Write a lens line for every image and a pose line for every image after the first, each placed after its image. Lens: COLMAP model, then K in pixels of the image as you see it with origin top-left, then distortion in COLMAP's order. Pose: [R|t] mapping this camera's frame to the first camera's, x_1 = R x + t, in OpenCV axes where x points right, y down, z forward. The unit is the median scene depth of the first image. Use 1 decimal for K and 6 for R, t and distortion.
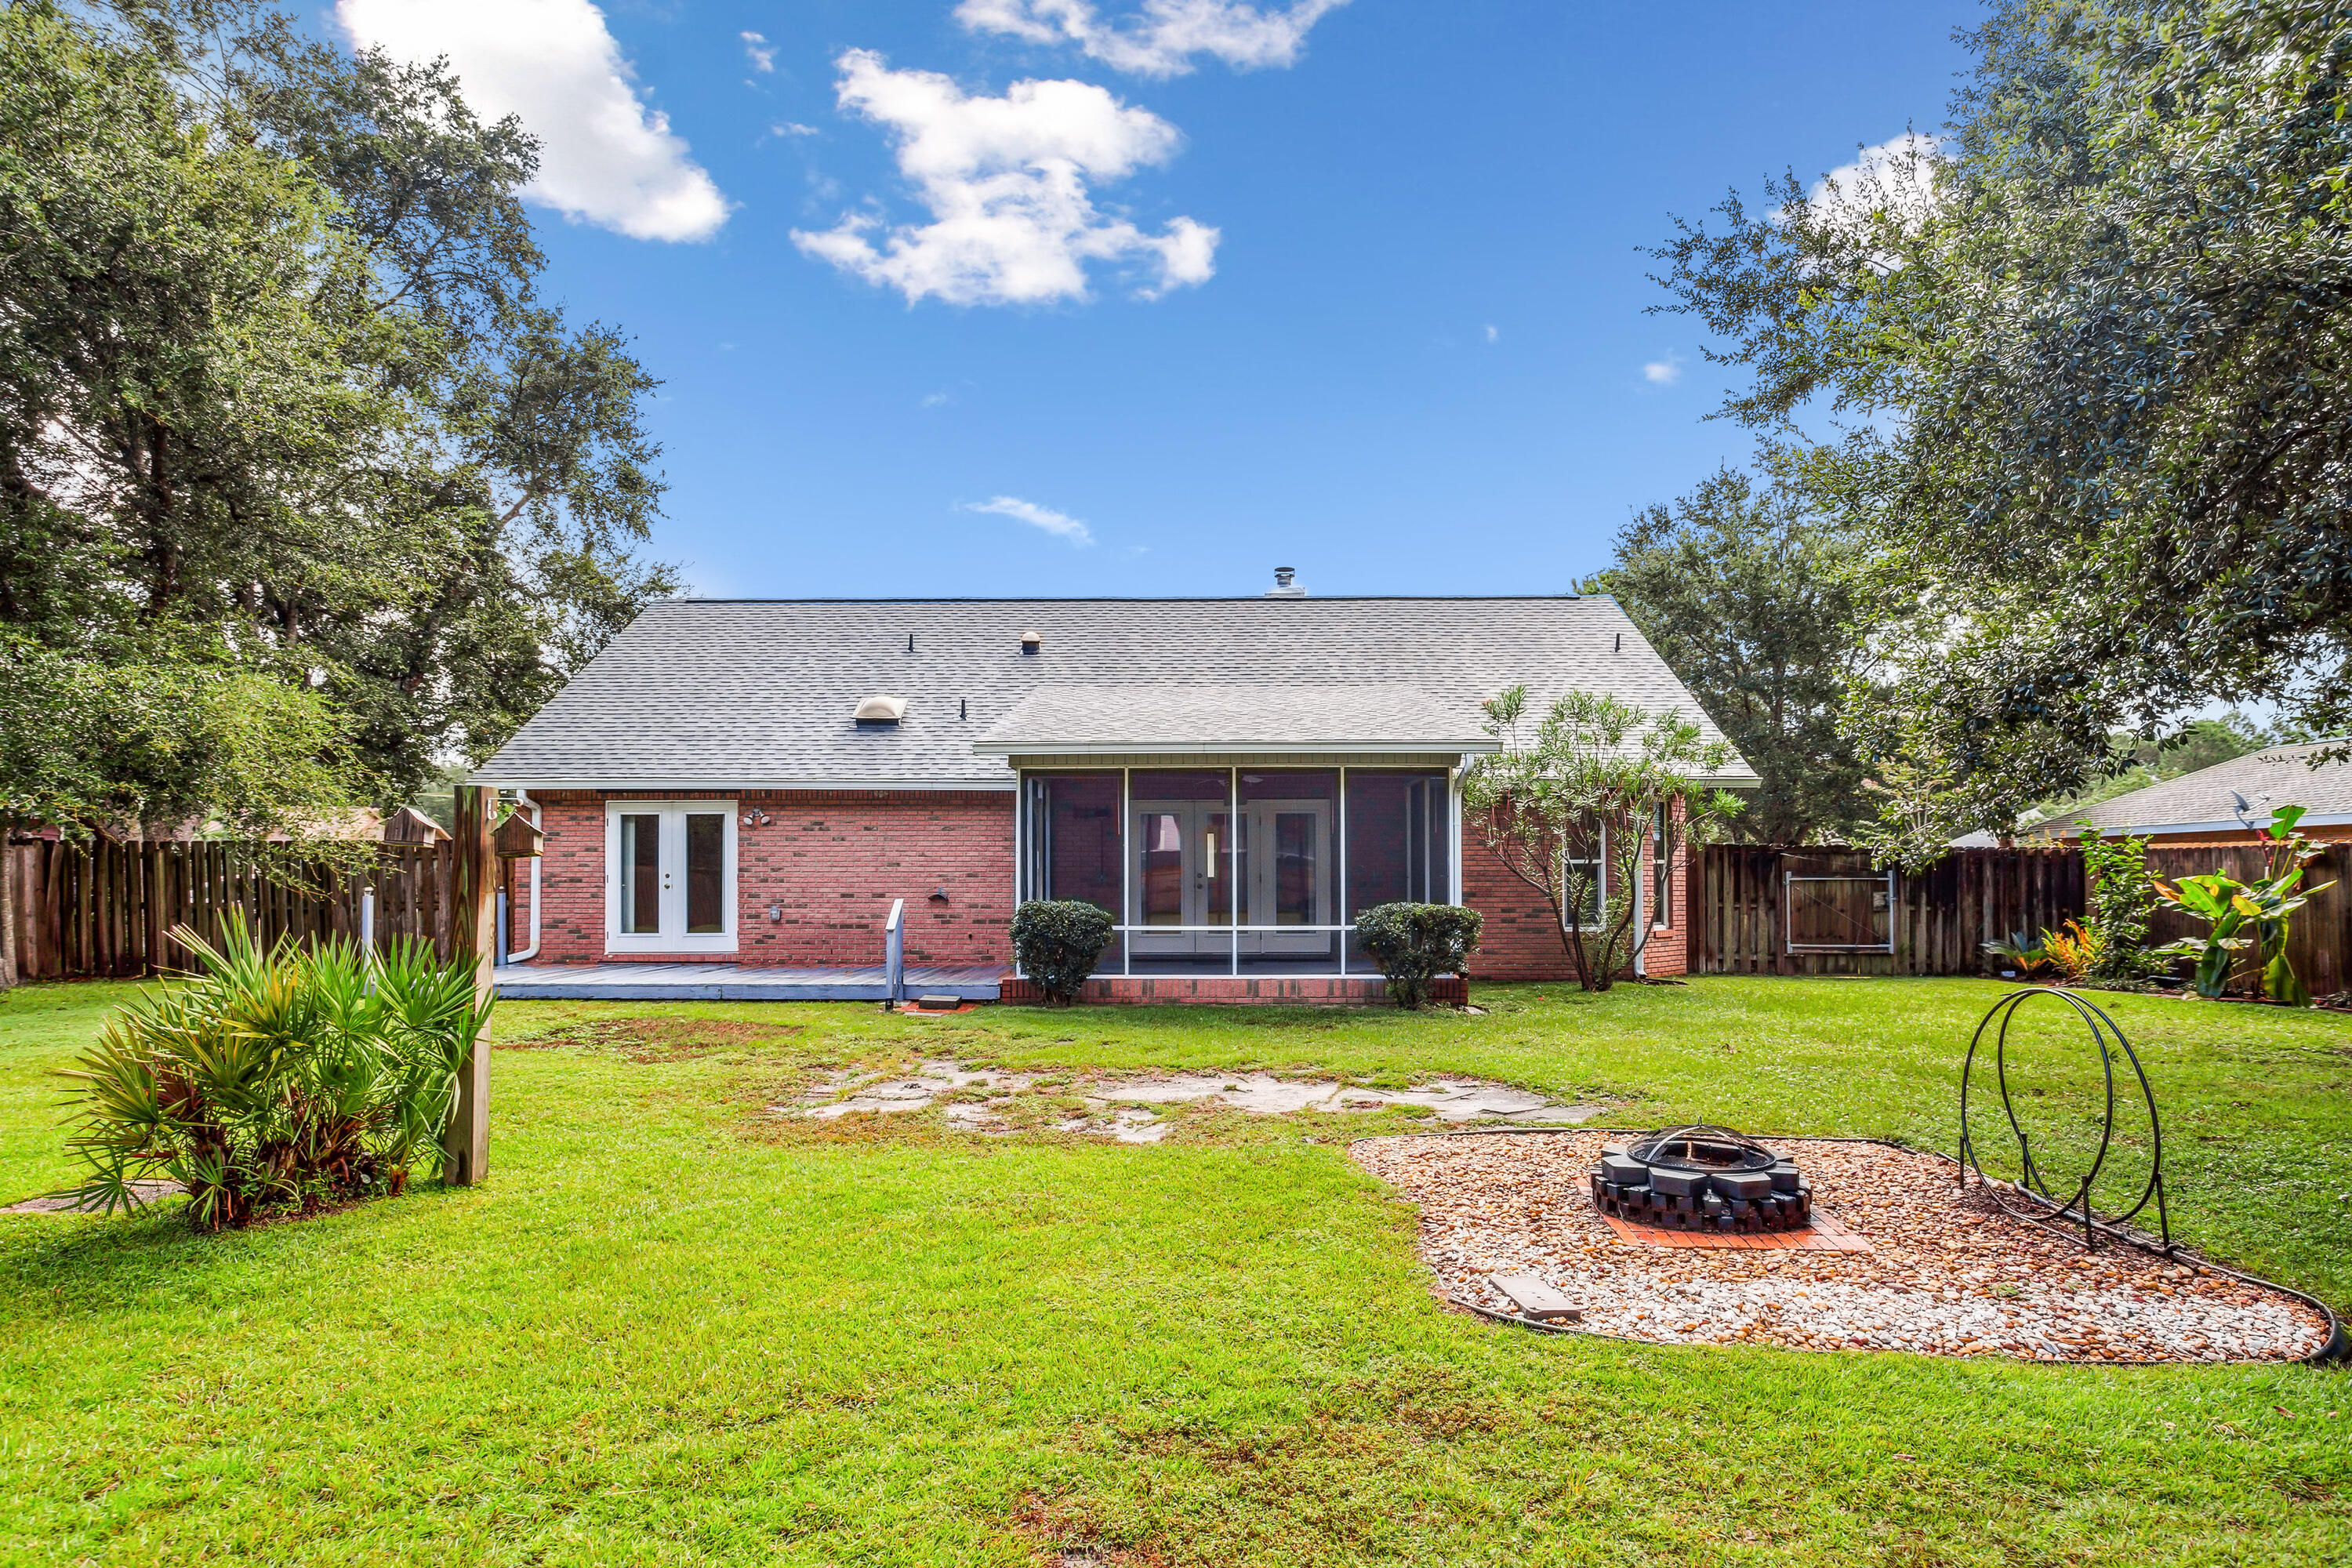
lens RADIAL K [[1280.3, 0, 1153.8], [0, 1280.3, 899.5], [0, 0, 1]] dist [0.002317, 0.000135]
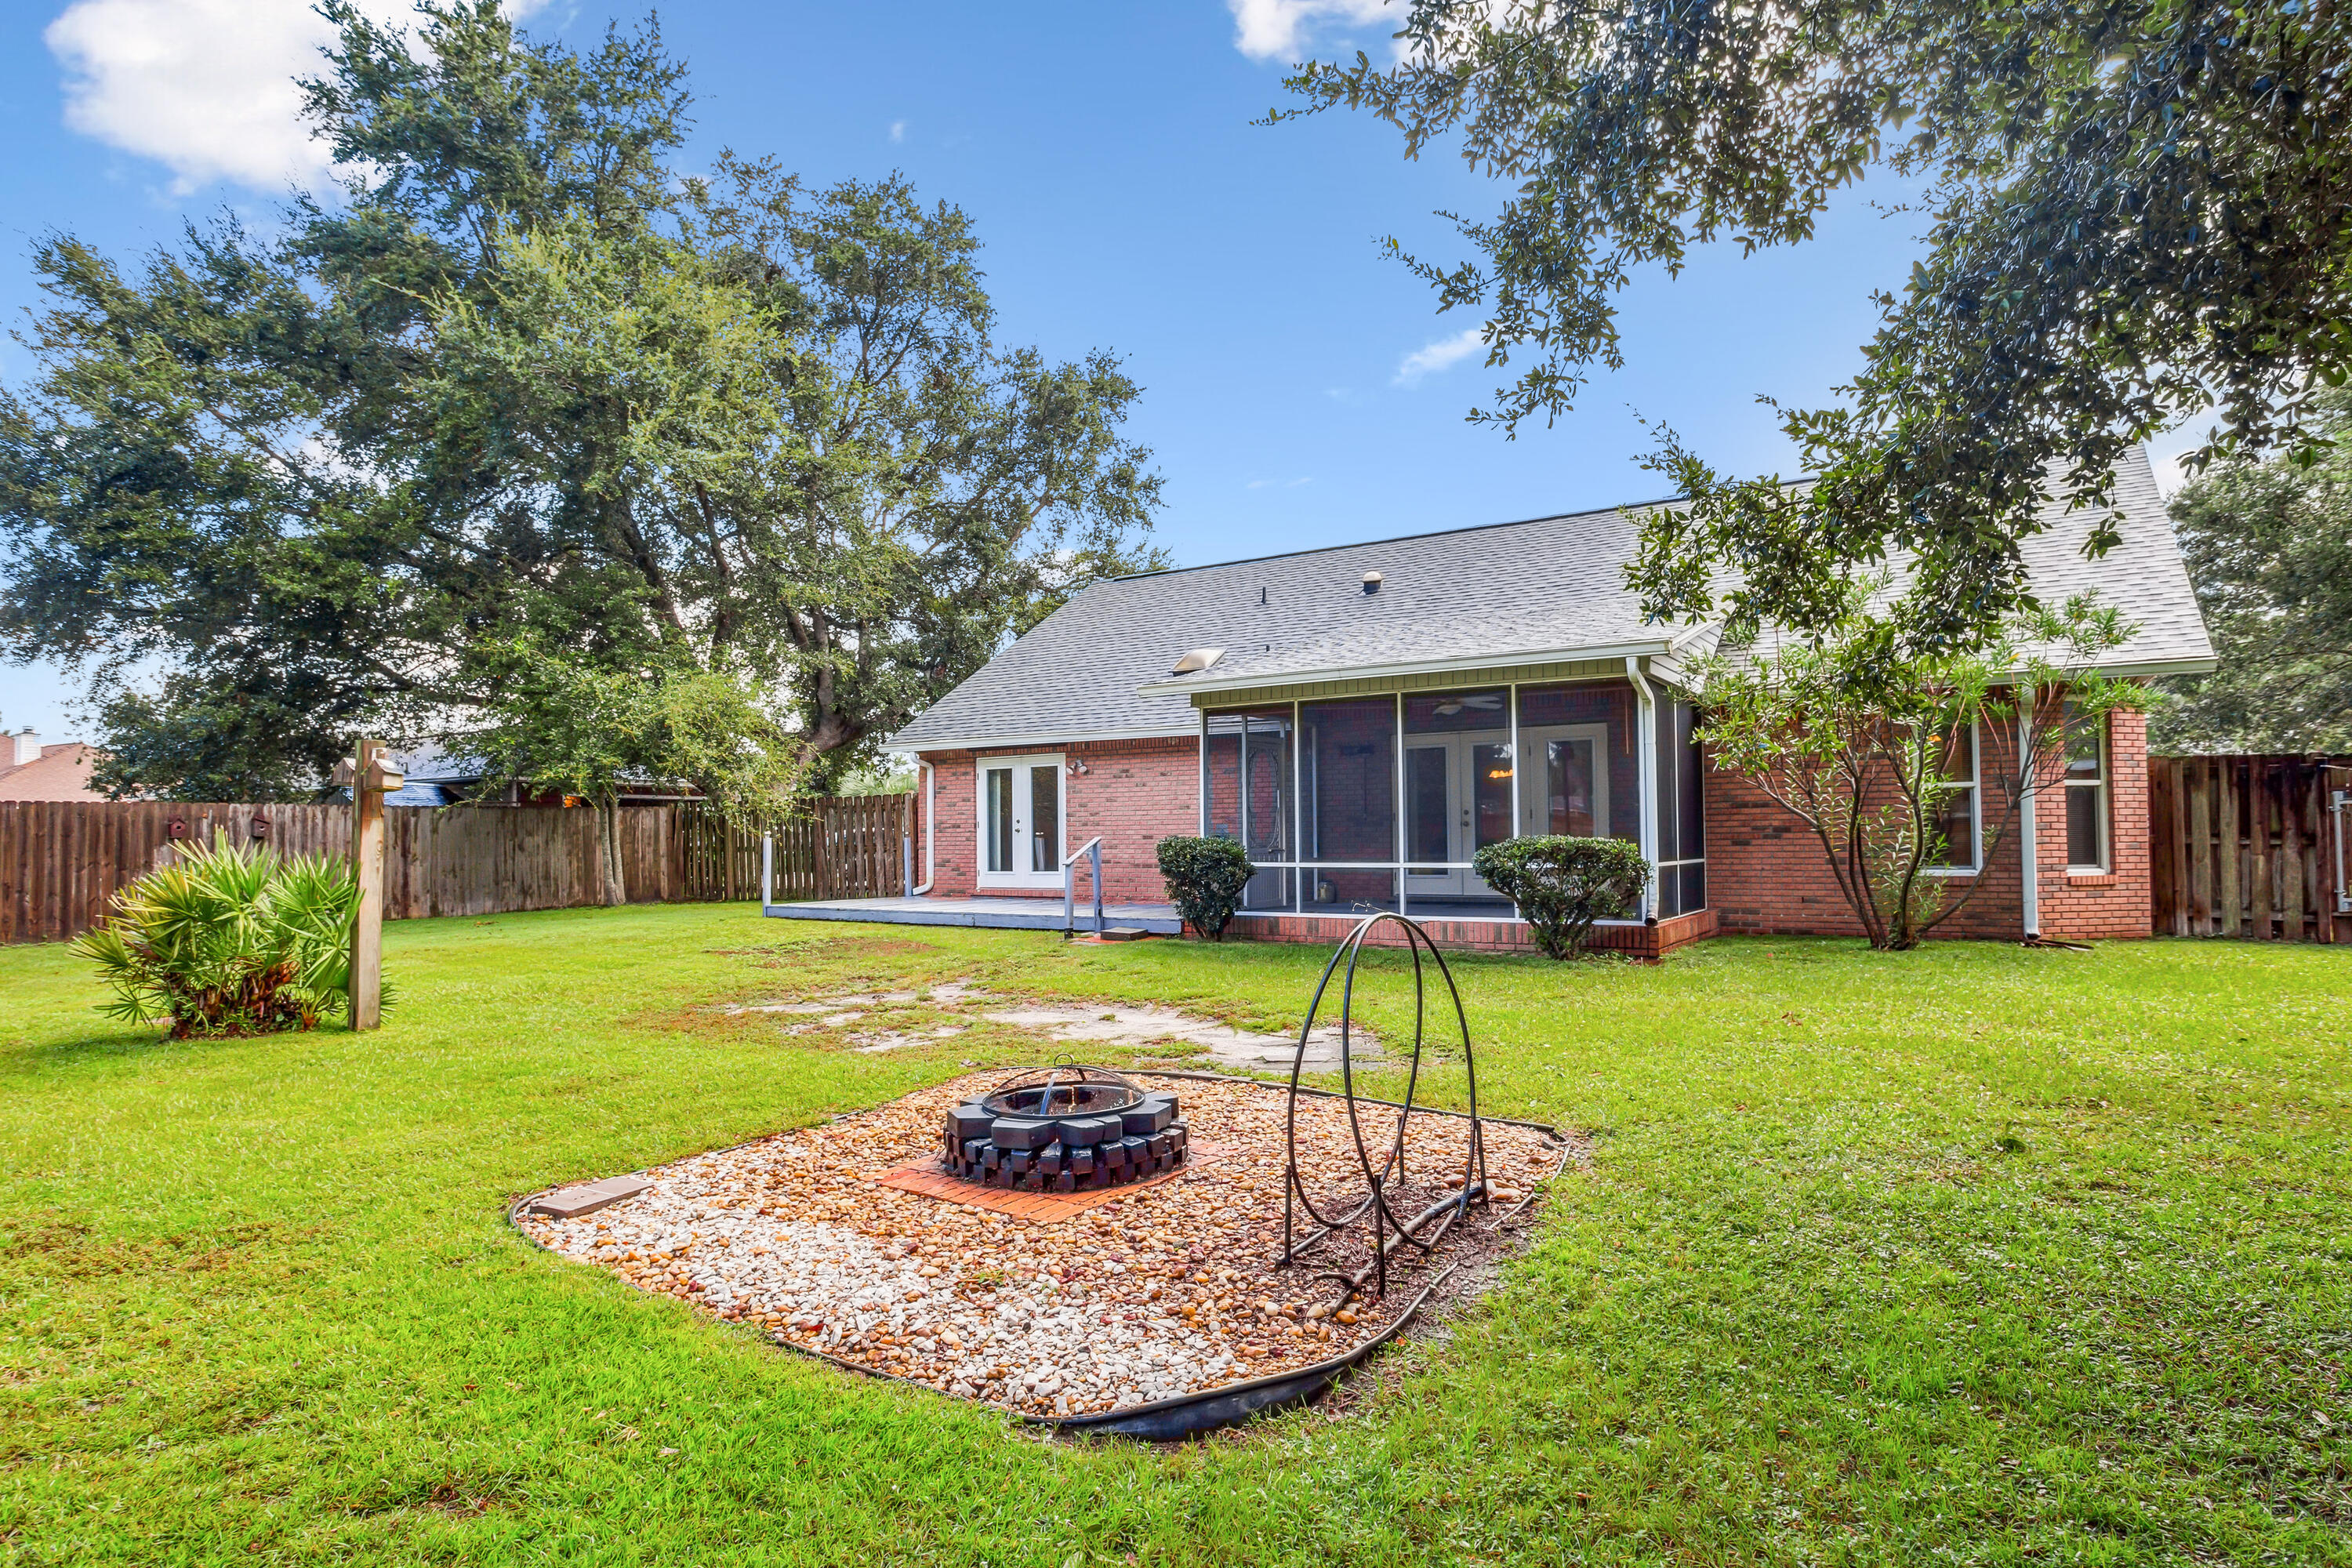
lens RADIAL K [[1260.1, 0, 1180.0], [0, 1260.1, 830.9], [0, 0, 1]] dist [-0.006567, -0.000261]
pose [[0.851661, -0.010912, -0.523980, 0.336925], [0.000084, 0.999786, -0.020684, 0.013664], [0.524093, 0.017572, 0.851480, 0.115511]]
